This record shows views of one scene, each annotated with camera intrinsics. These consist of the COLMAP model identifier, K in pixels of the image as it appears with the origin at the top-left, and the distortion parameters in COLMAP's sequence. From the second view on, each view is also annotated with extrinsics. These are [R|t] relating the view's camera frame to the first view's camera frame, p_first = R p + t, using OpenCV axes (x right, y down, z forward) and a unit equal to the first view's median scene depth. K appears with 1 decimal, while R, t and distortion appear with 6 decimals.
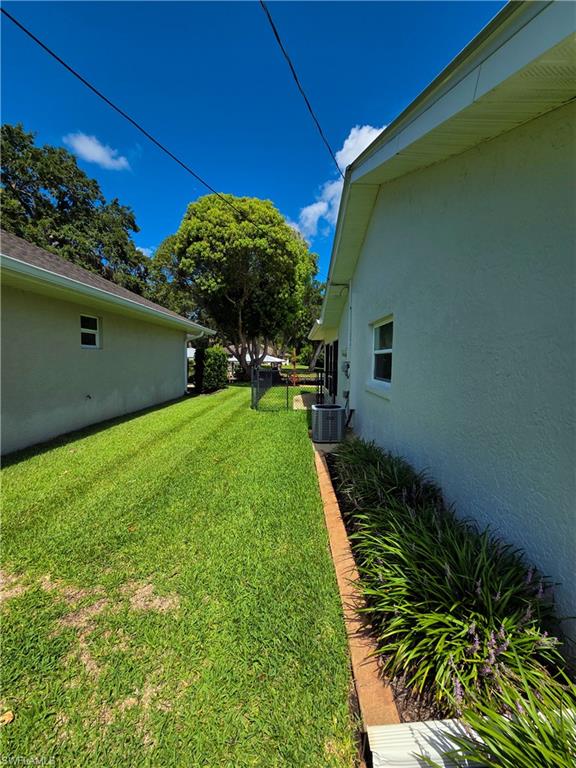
lens RADIAL K [[314.5, 0, 287.4], [0, 314.5, 378.4], [0, 0, 1]] dist [0.004416, -0.001561]
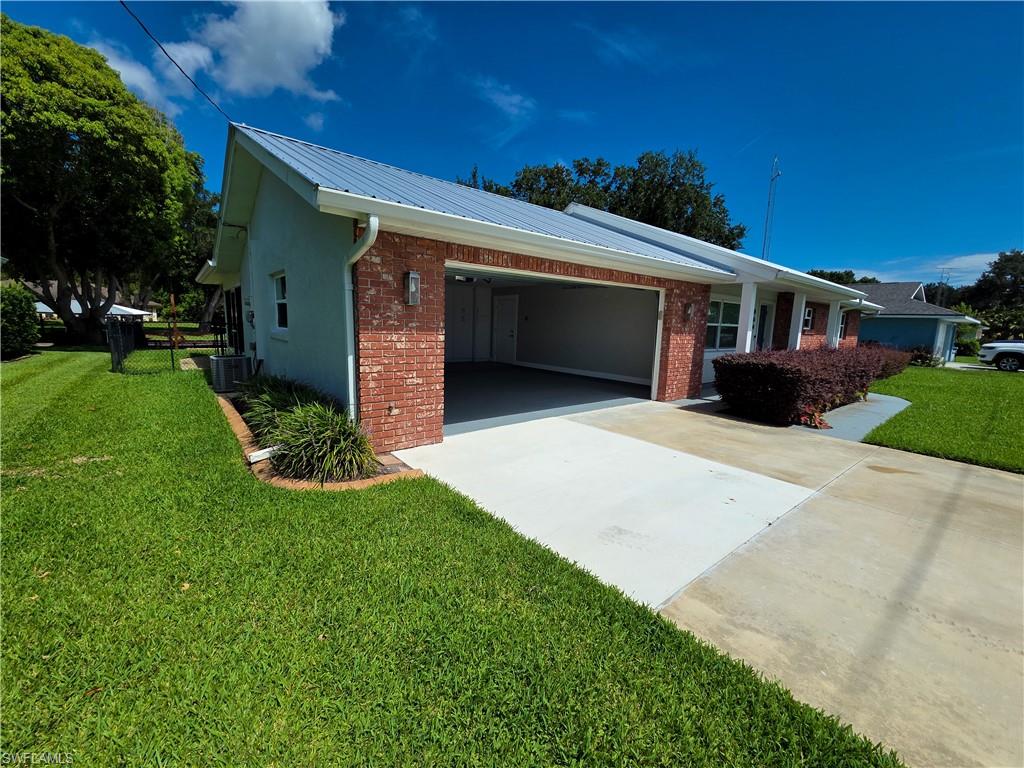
lens RADIAL K [[419.3, 0, 508.9], [0, 419.3, 377.2], [0, 0, 1]] dist [0.004416, -0.001561]
pose [[0.764894, -0.076329, 0.639617, -0.017391], [0.021958, 0.995467, 0.092537, 0.018847], [-0.643781, -0.056736, 0.763103, -0.201473]]
